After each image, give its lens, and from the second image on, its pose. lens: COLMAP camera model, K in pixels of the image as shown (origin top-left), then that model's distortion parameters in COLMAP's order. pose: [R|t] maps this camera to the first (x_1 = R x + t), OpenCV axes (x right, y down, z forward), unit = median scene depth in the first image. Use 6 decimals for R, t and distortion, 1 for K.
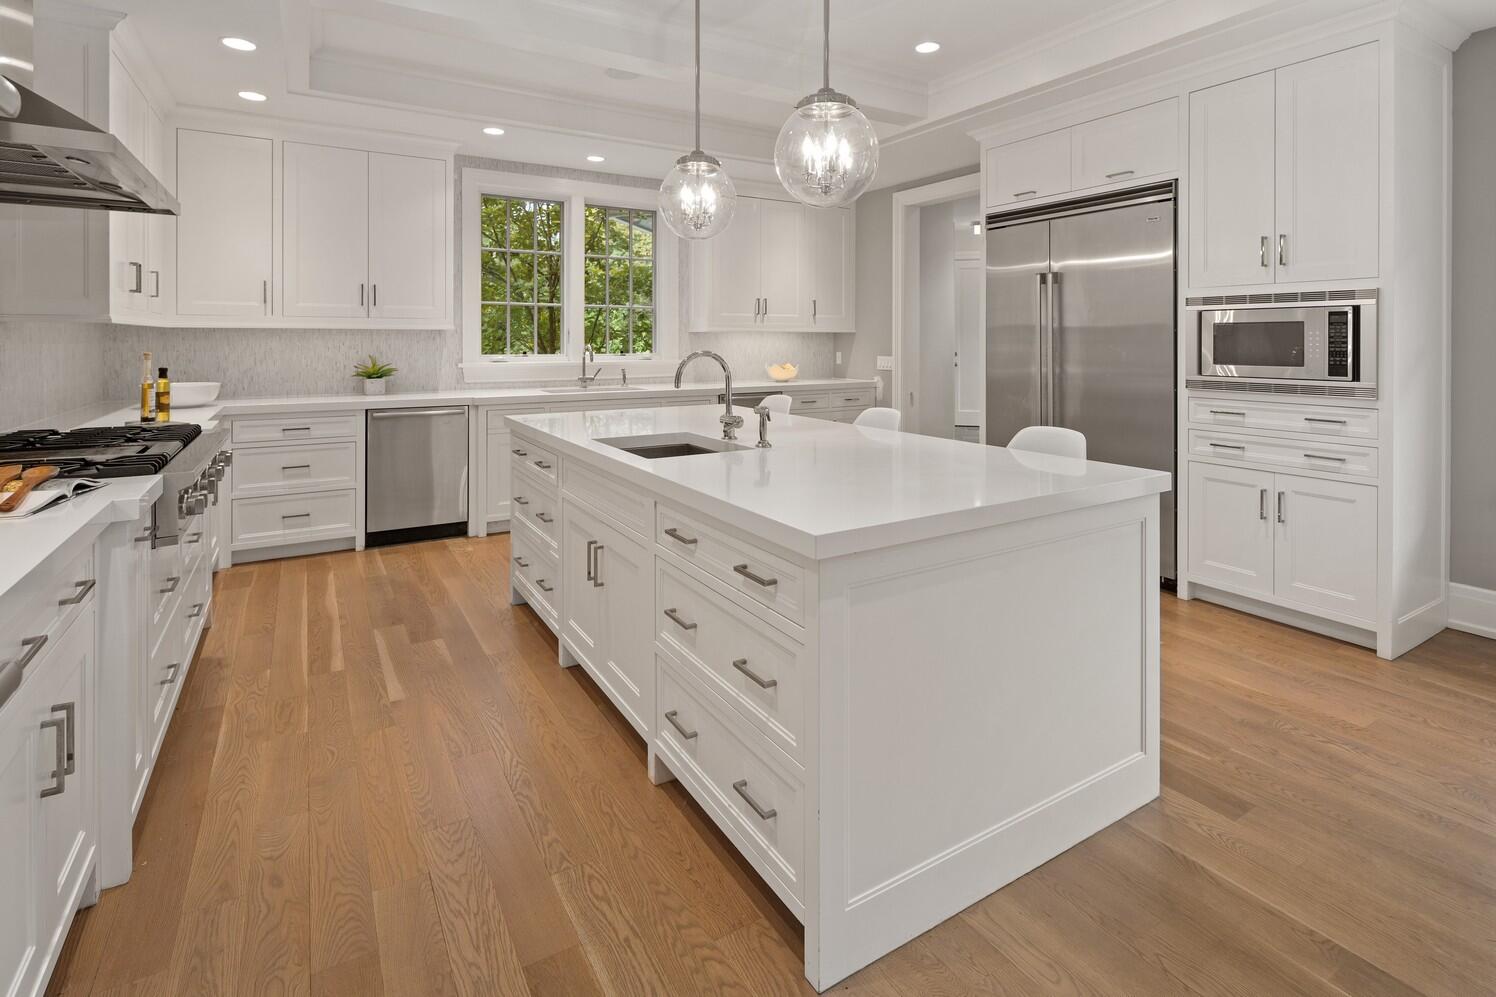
lens RADIAL K [[728.8, 0, 747.2], [0, 728.8, 346.0], [0, 0, 1]] dist [0.008506, -0.003747]
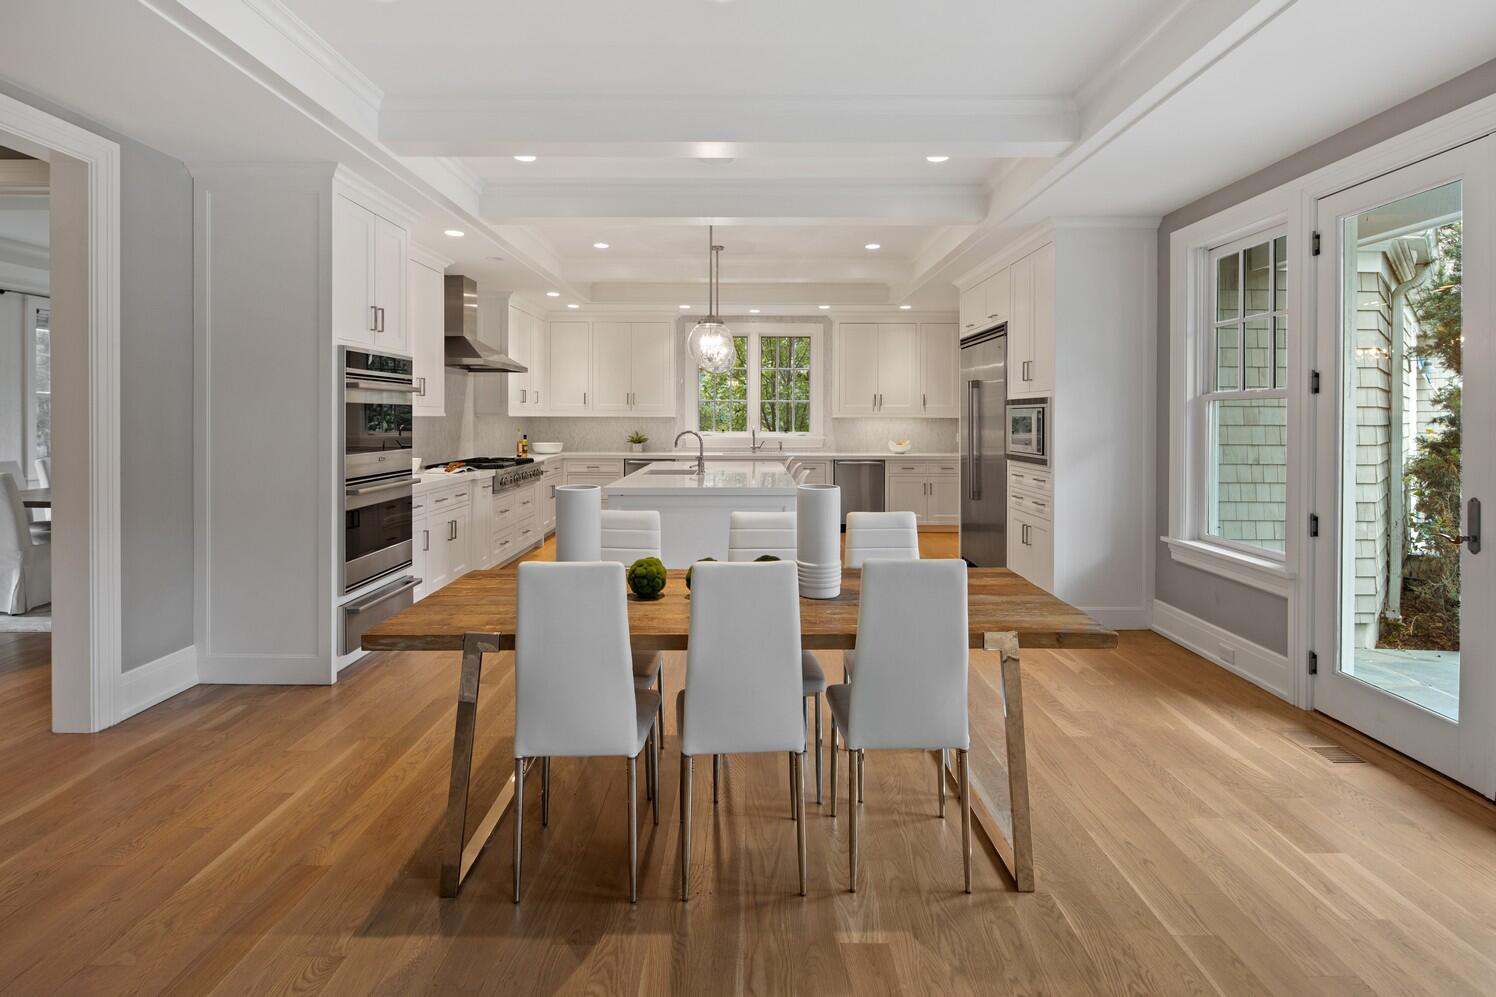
lens RADIAL K [[728.8, 0, 746.2], [0, 728.8, 426.9], [0, 0, 1]] dist [0.008506, -0.003747]
pose [[0.852038, 0.010095, -0.523382, 0.791774], [-0.007094, 0.999945, 0.007739, -0.015209], [0.523431, -0.002881, 0.852063, -0.492754]]
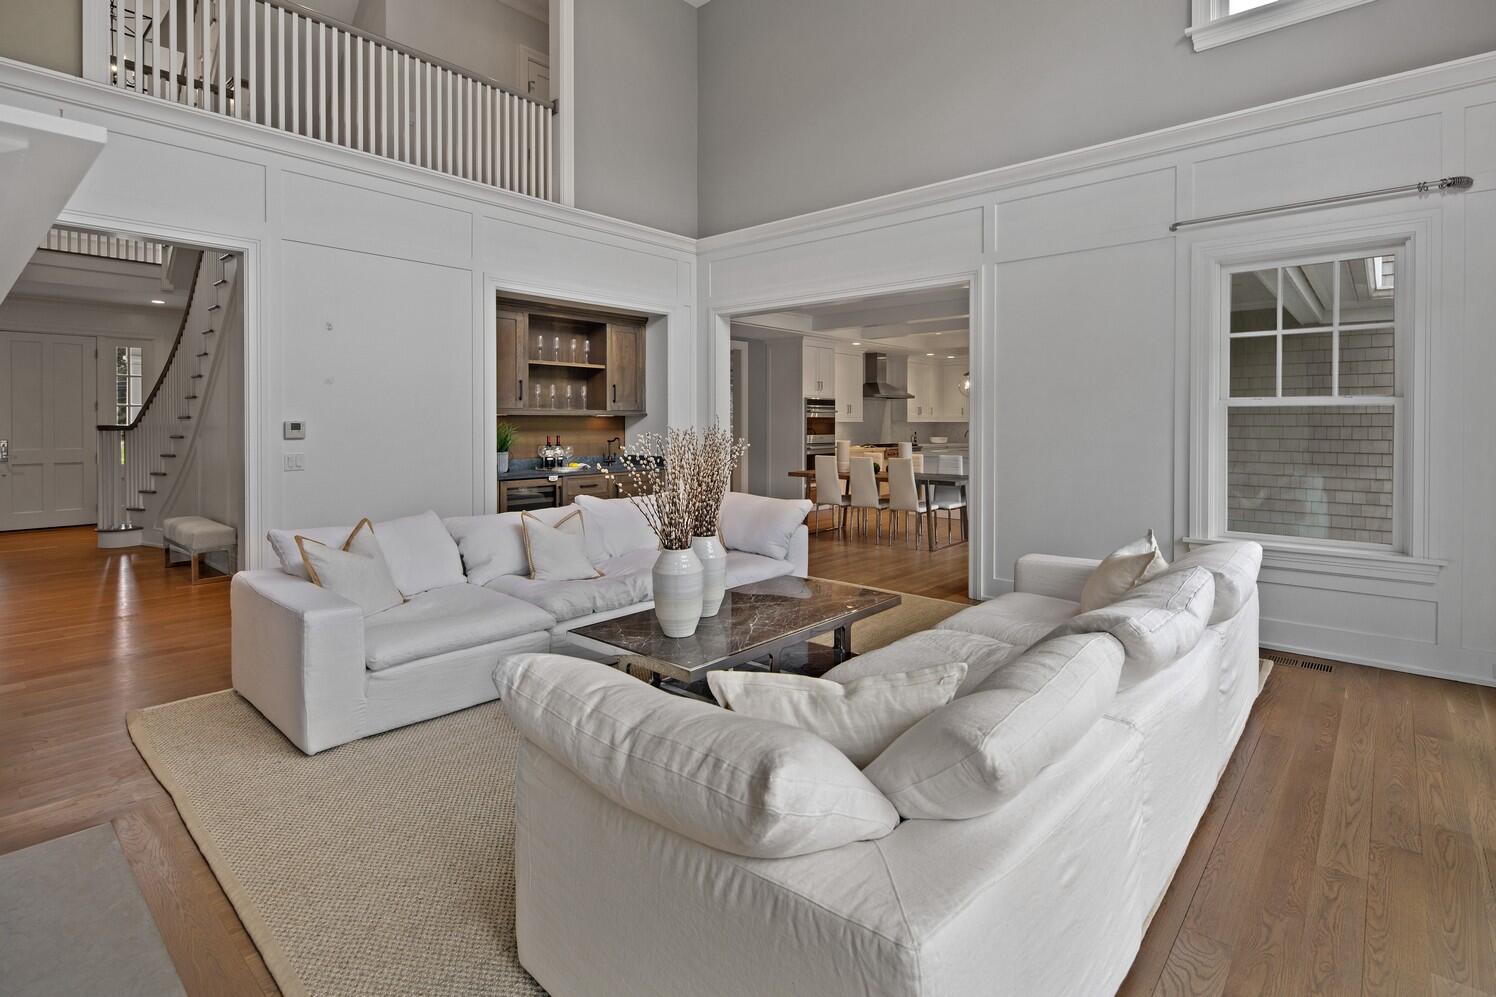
lens RADIAL K [[728.8, 0, 740.8], [0, 728.8, 436.1], [0, 0, 1]] dist [0.008506, -0.003747]
pose [[0.285383, 0.018878, -0.958228, 2.293516], [-0.010495, 0.999808, 0.016572, -0.007034], [0.958356, 0.005328, 0.285526, -0.941828]]
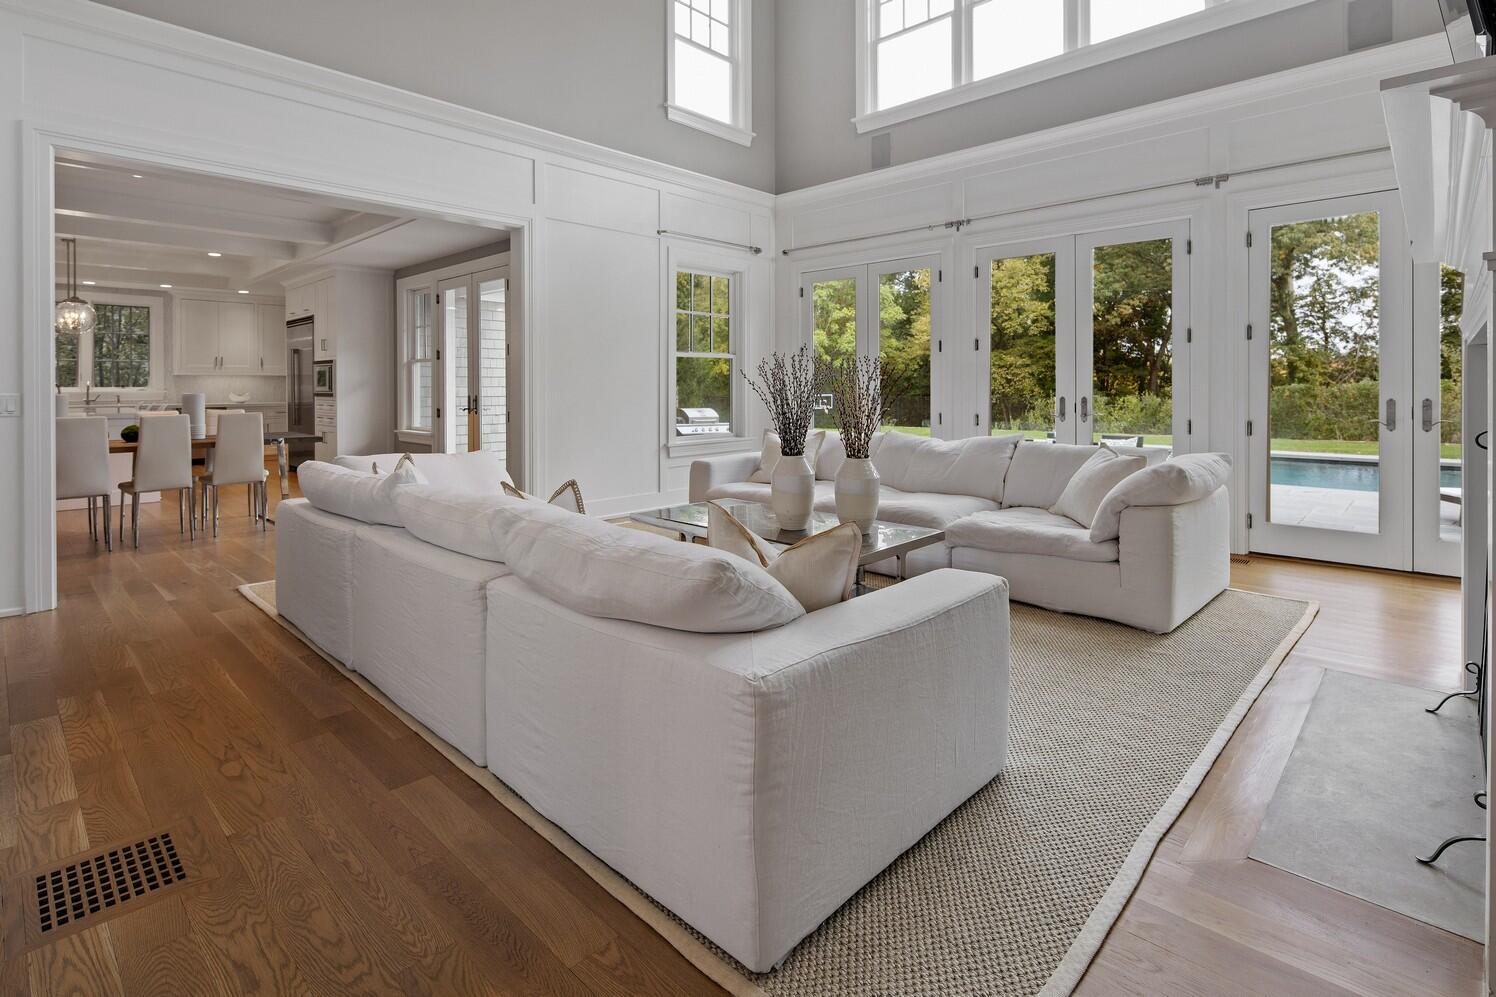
lens RADIAL K [[728.8, 0, 746.4], [0, 728.8, 385.8], [0, 0, 1]] dist [0.008506, -0.003747]
pose [[0.966967, -0.002438, 0.254888, 1.200559], [0.004448, 0.999963, -0.007308, 0.038536], [-0.254861, 0.008200, 0.966943, -1.585855]]
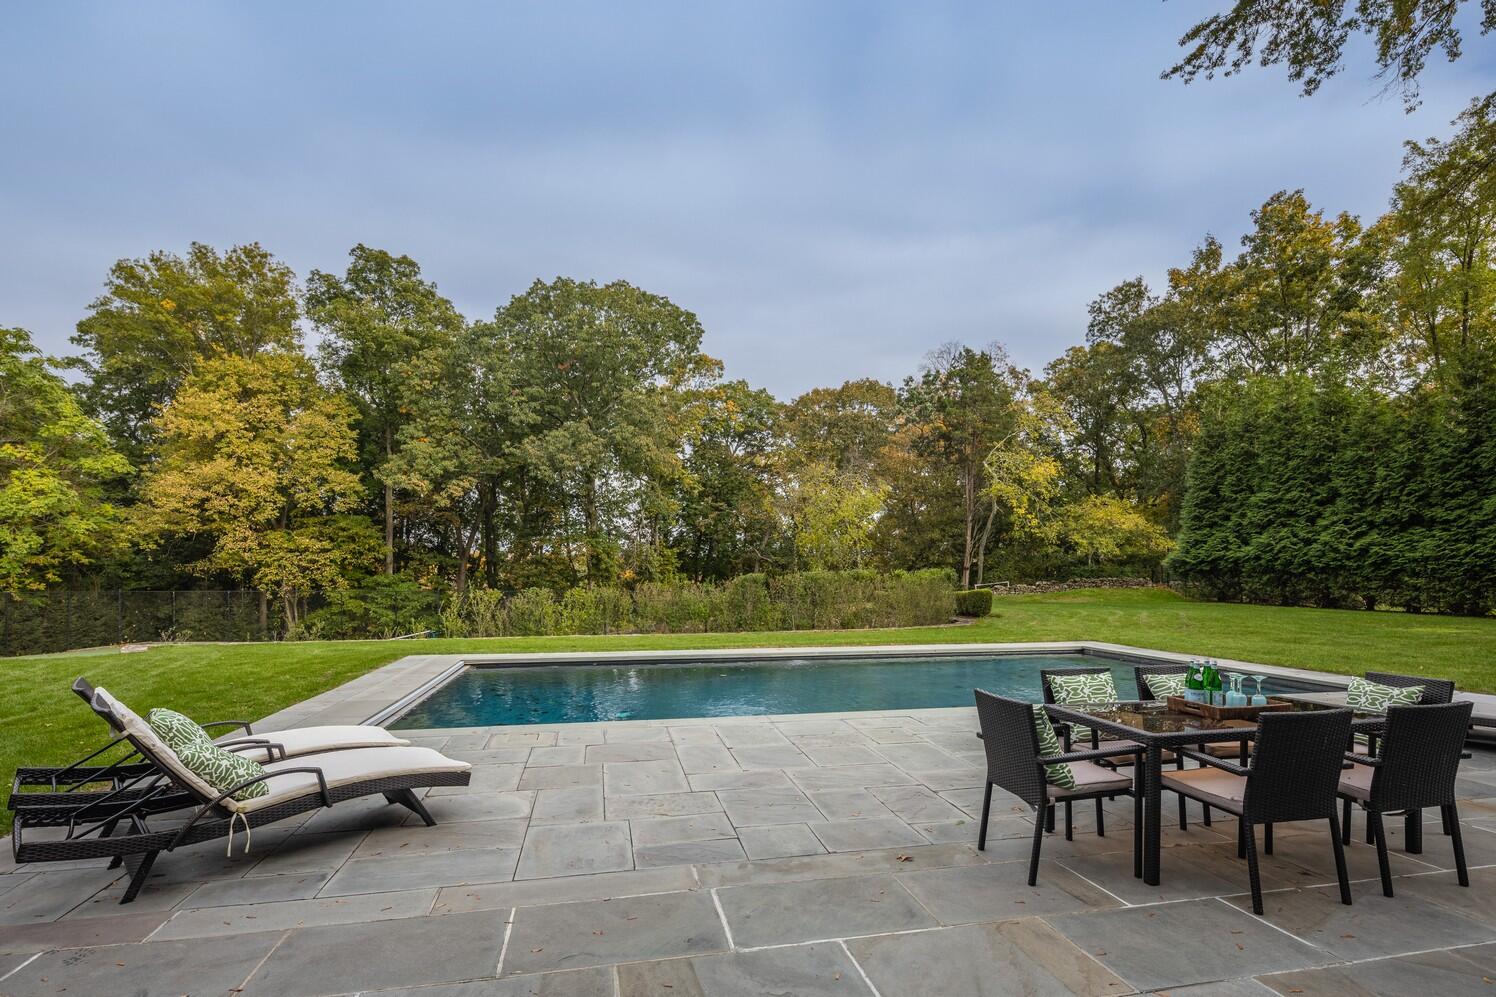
lens RADIAL K [[728.8, 0, 743.9], [0, 728.8, 582.9], [0, 0, 1]] dist [0.008506, -0.003747]
pose [[0.343018, -0.009037, 0.939285, 1.573469], [0.006520, 0.999953, 0.007239, 0.035780], [-0.939306, 0.003641, 0.343061, 0.546069]]
